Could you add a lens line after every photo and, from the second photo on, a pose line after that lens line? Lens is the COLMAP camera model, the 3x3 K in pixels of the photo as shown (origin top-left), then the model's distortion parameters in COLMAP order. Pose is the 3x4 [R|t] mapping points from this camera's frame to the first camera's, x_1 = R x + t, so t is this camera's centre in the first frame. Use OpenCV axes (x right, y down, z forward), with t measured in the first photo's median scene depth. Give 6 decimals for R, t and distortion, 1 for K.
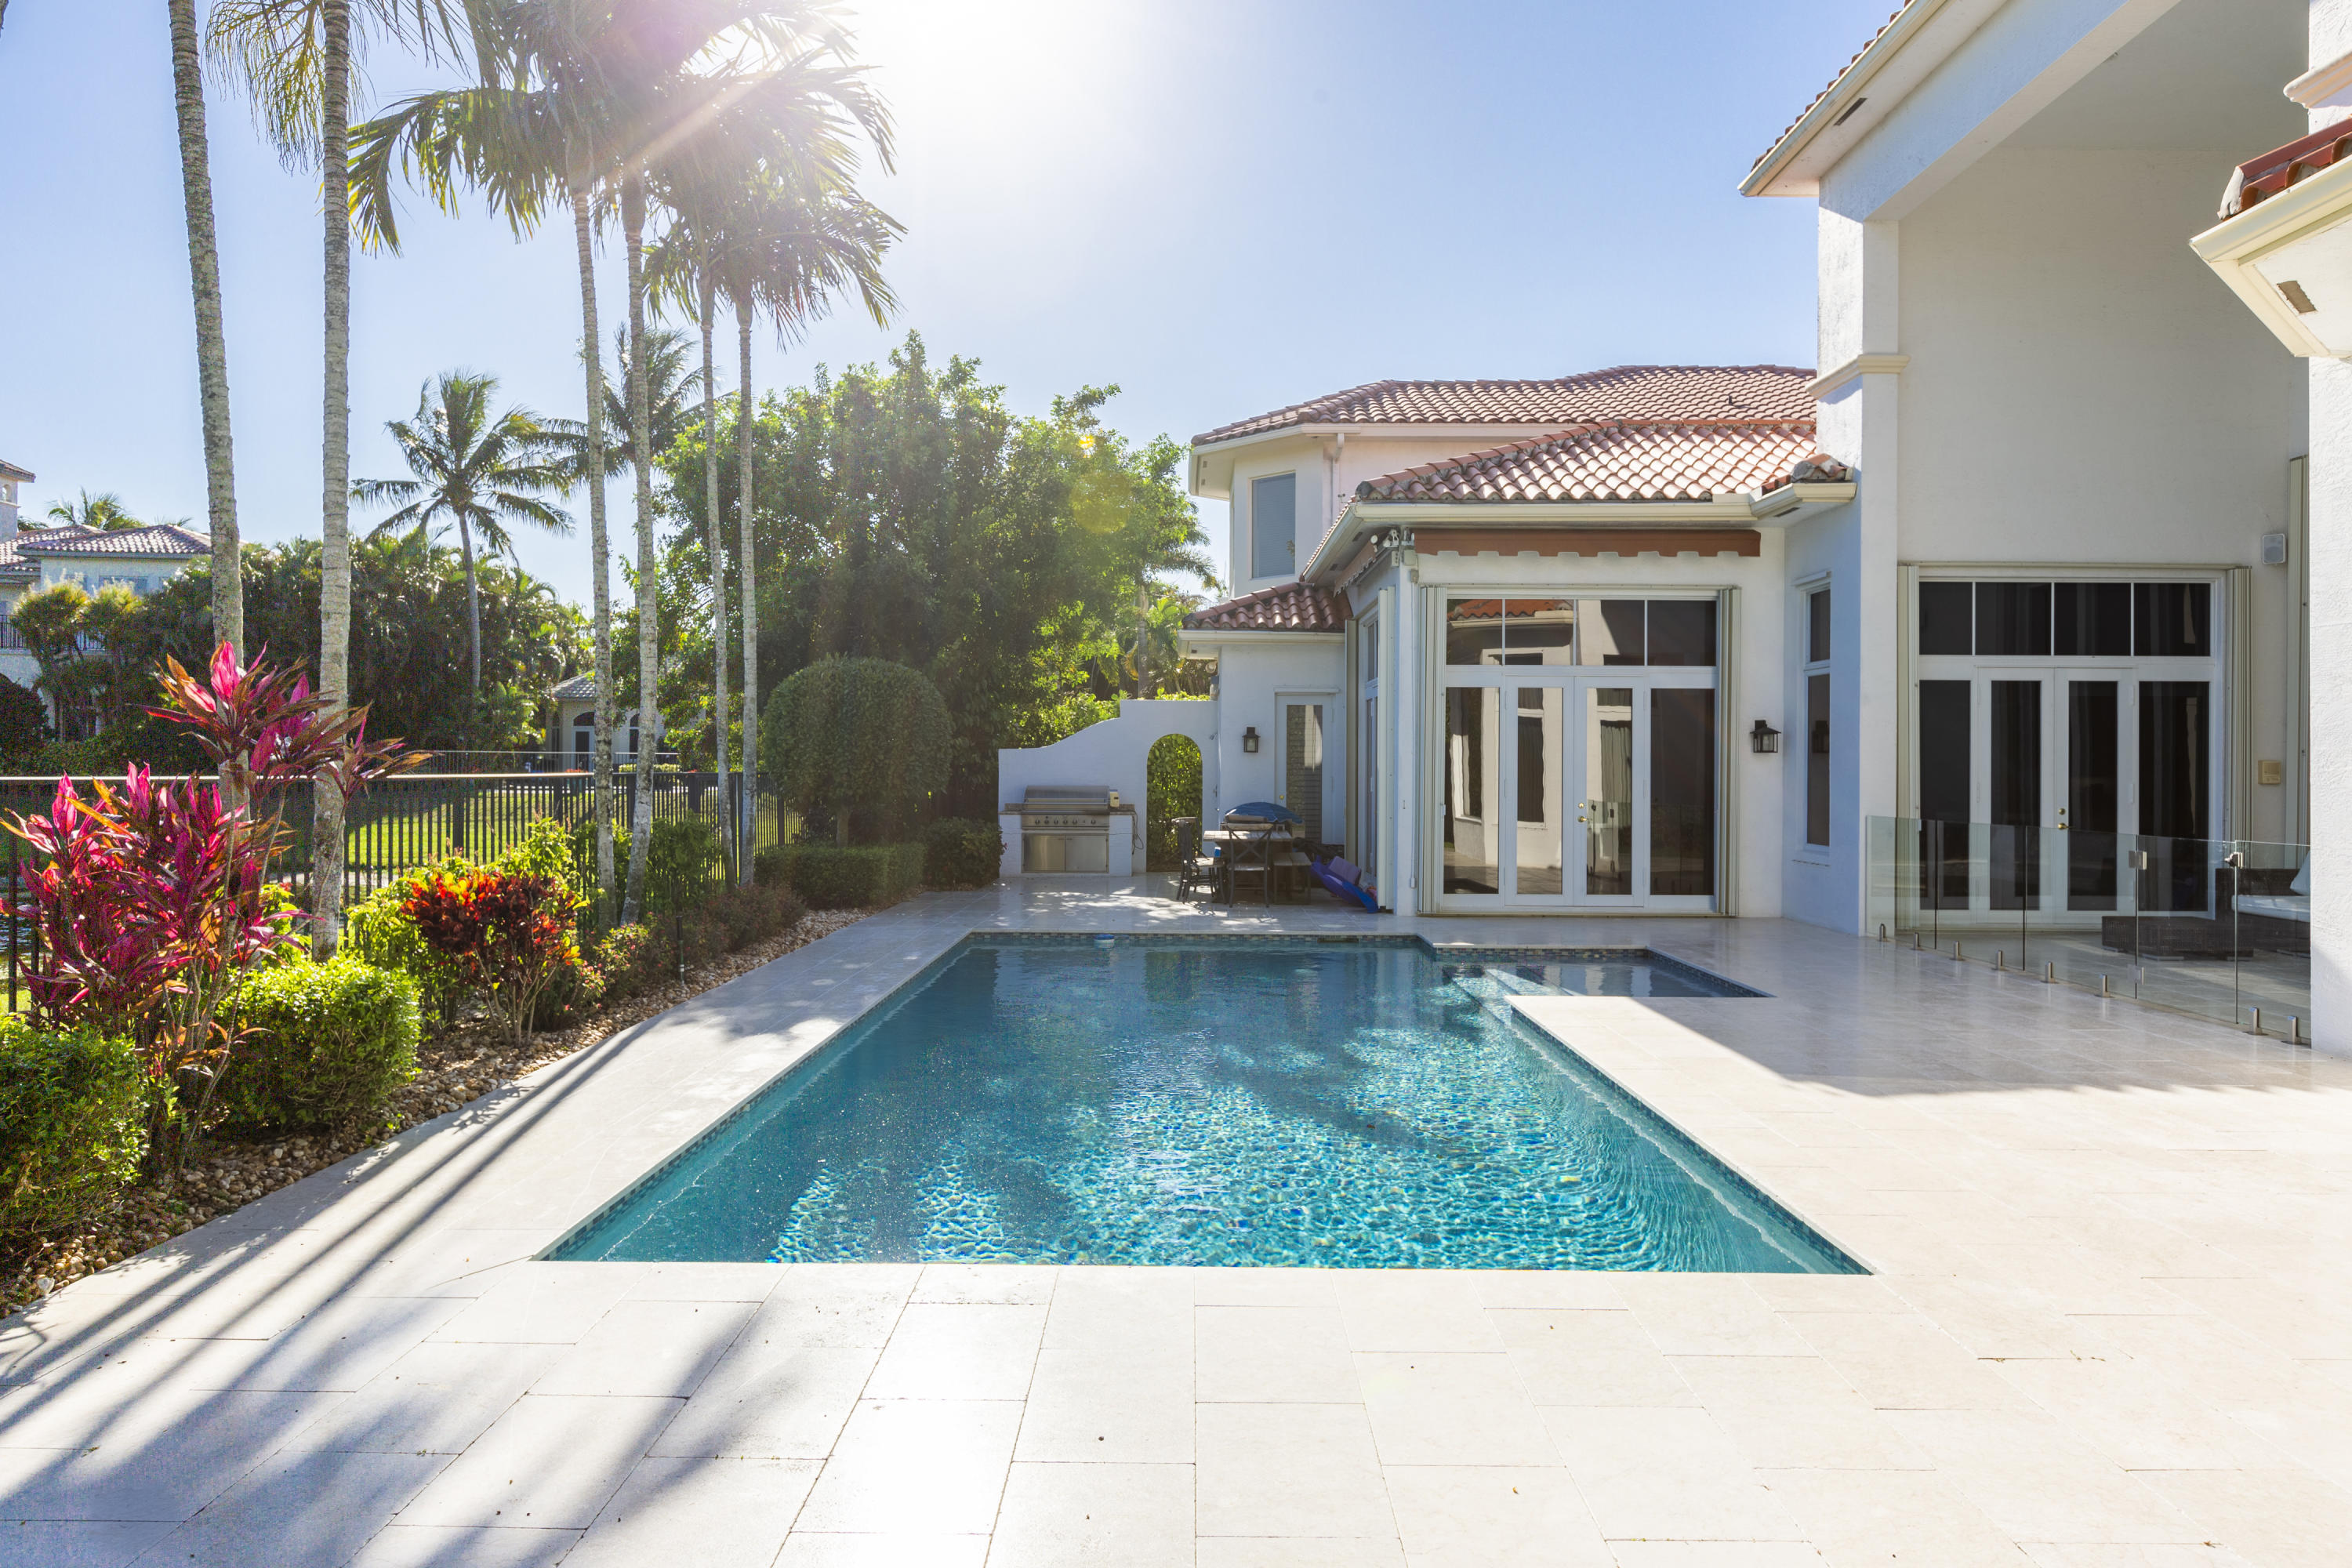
lens RADIAL K [[1506.8, 0, 1182.4], [0, 1506.8, 783.0], [0, 0, 1]] dist [0.019573, -0.005732]
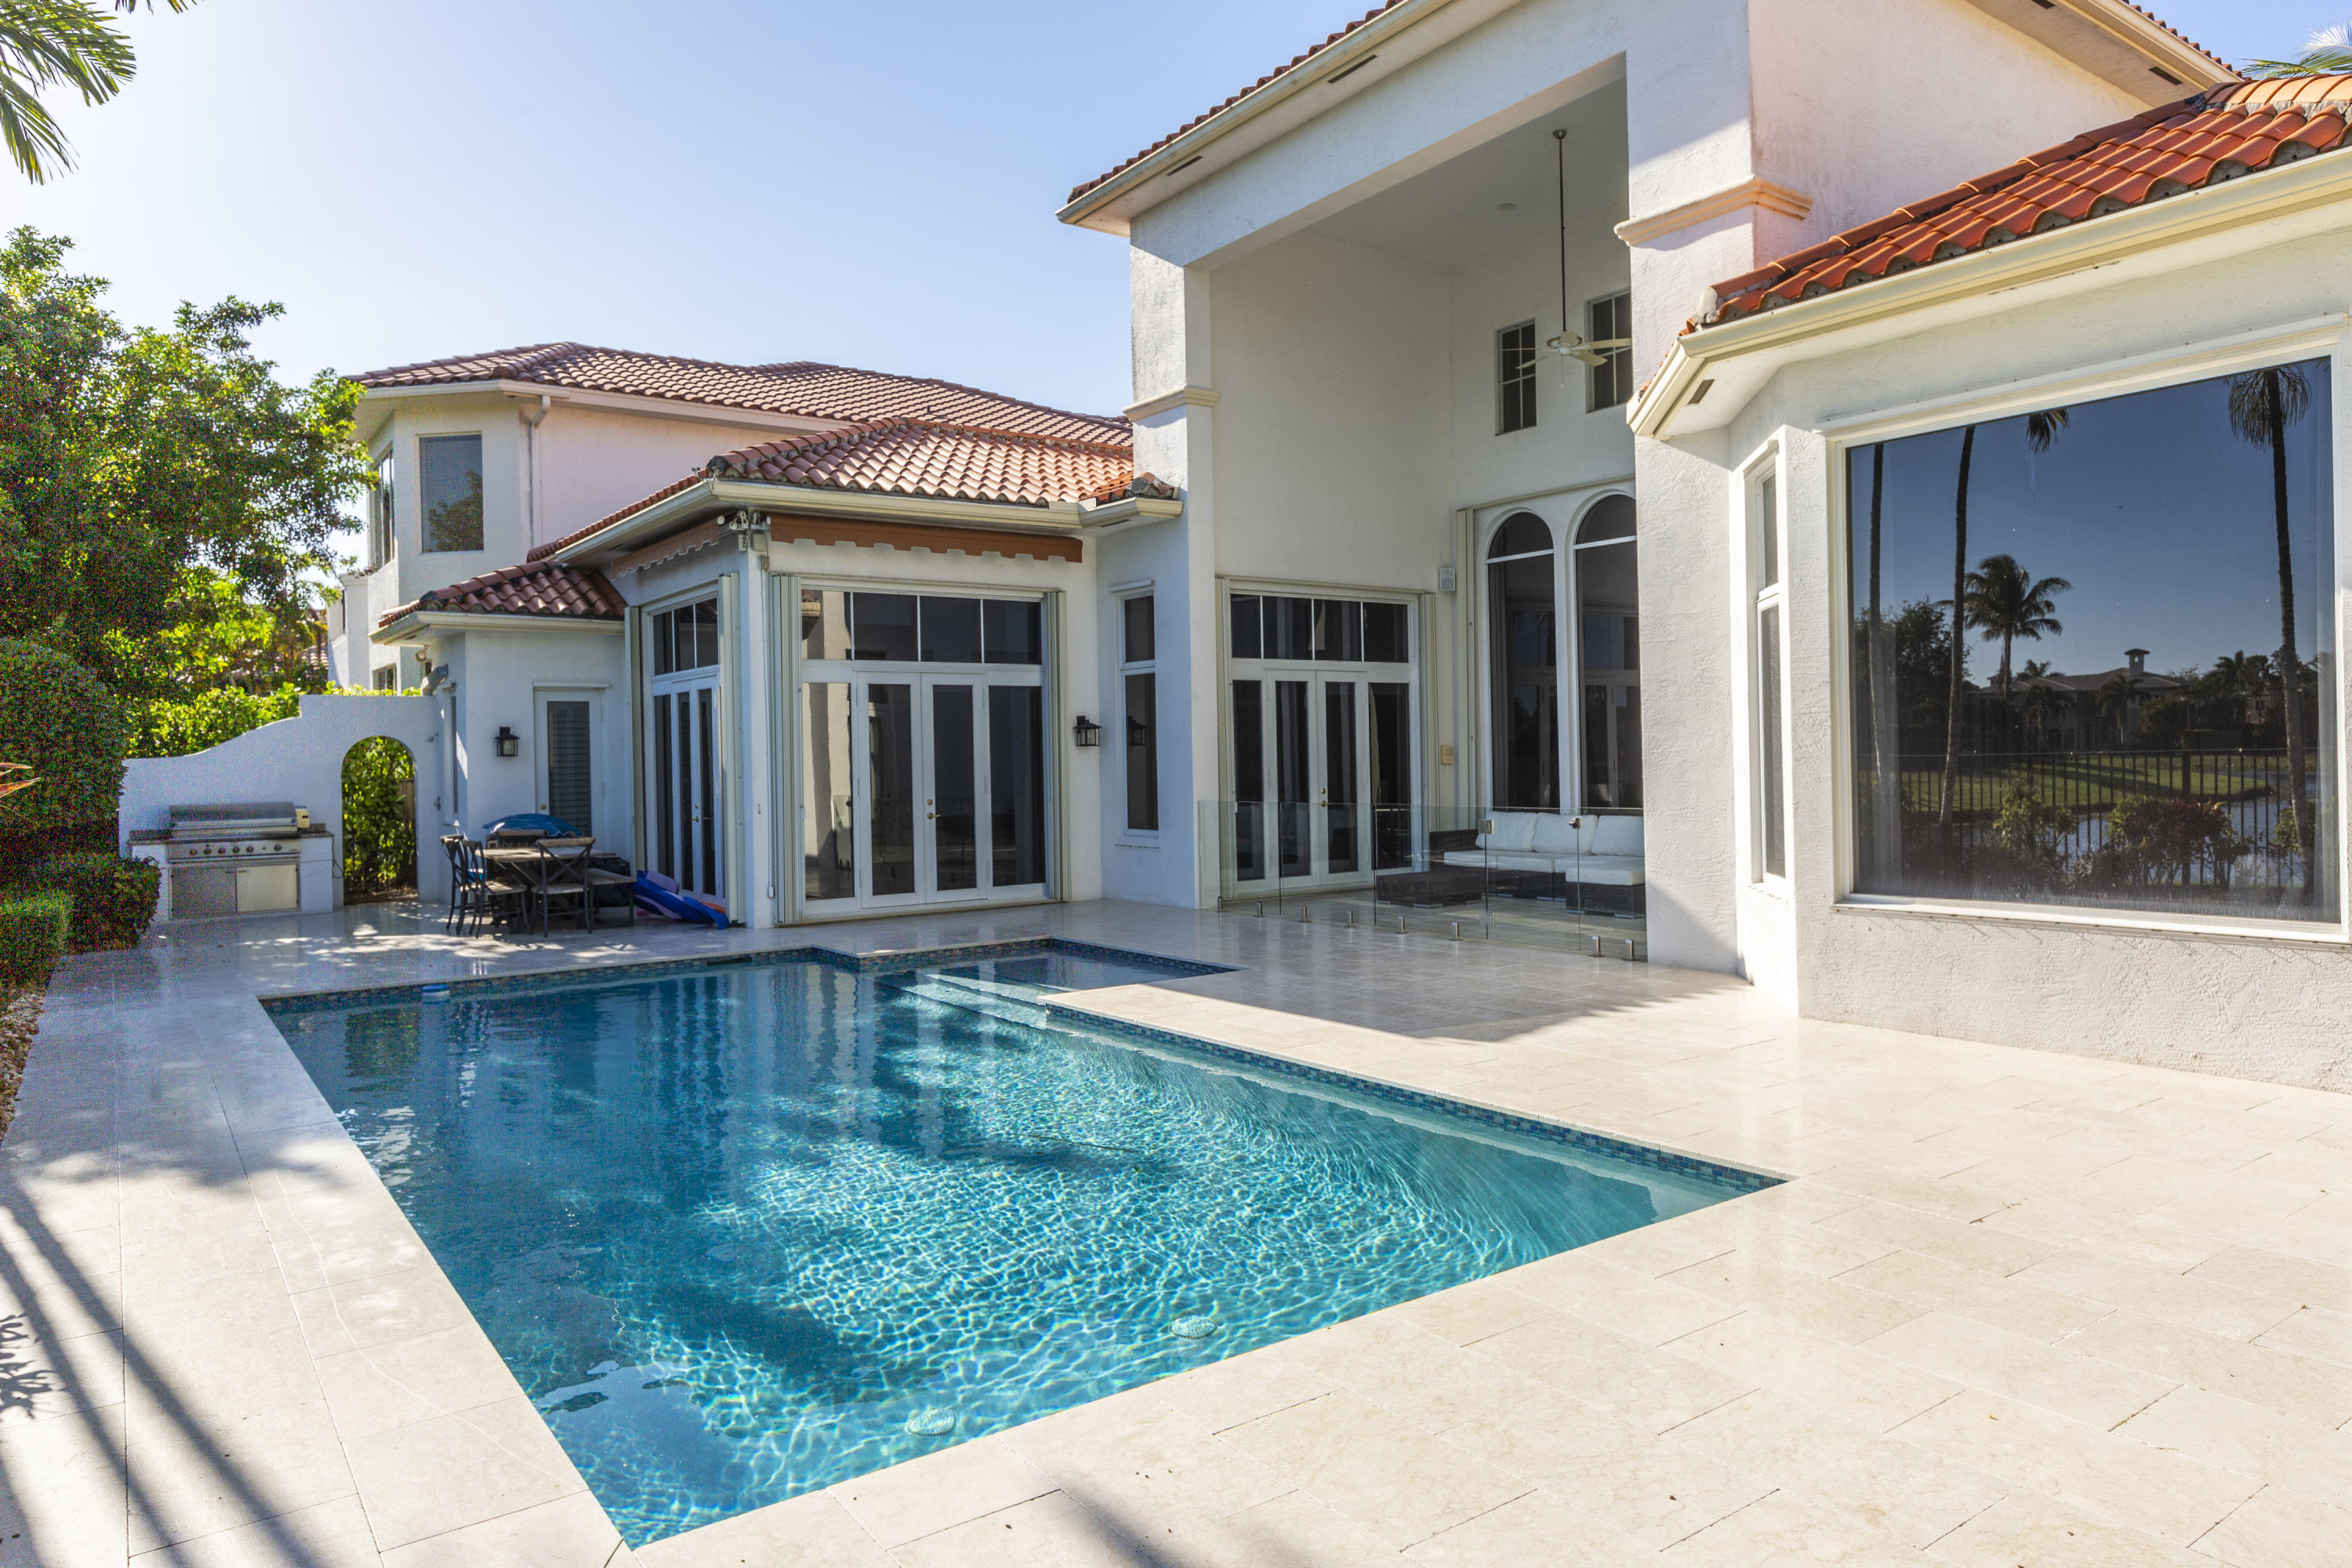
lens RADIAL K [[1506.8, 0, 1179.8], [0, 1506.8, 771.1], [0, 0, 1]] dist [0.019573, -0.005732]
pose [[0.808965, -0.026538, 0.587258, -0.189103], [0.030473, 0.999530, 0.003190, -0.003805], [-0.587067, 0.015315, 0.809394, 0.097338]]
